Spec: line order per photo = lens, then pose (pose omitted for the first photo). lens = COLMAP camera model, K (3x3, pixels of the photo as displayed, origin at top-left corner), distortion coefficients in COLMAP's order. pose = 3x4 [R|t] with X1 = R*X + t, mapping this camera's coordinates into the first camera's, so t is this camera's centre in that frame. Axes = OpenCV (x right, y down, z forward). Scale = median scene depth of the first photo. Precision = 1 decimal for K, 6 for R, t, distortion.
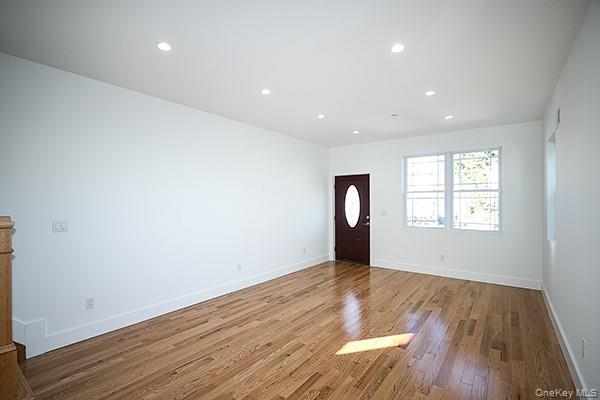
lens RADIAL K [[281.1, 0, 302.7], [0, 281.1, 201.8], [0, 0, 1]] dist [-0.000868, -0.000156]
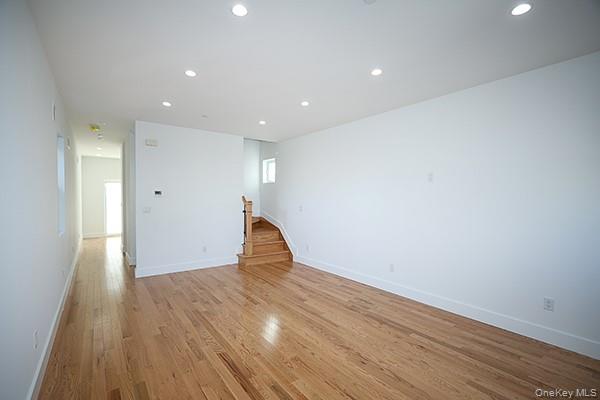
lens RADIAL K [[281.1, 0, 302.7], [0, 281.1, 201.8], [0, 0, 1]] dist [-0.000868, -0.000156]
pose [[-0.287622, 0.010672, -0.957685, 0.783612], [-0.010389, 0.999844, 0.014262, 0.002321], [0.957688, 0.014051, -0.287466, 1.034285]]
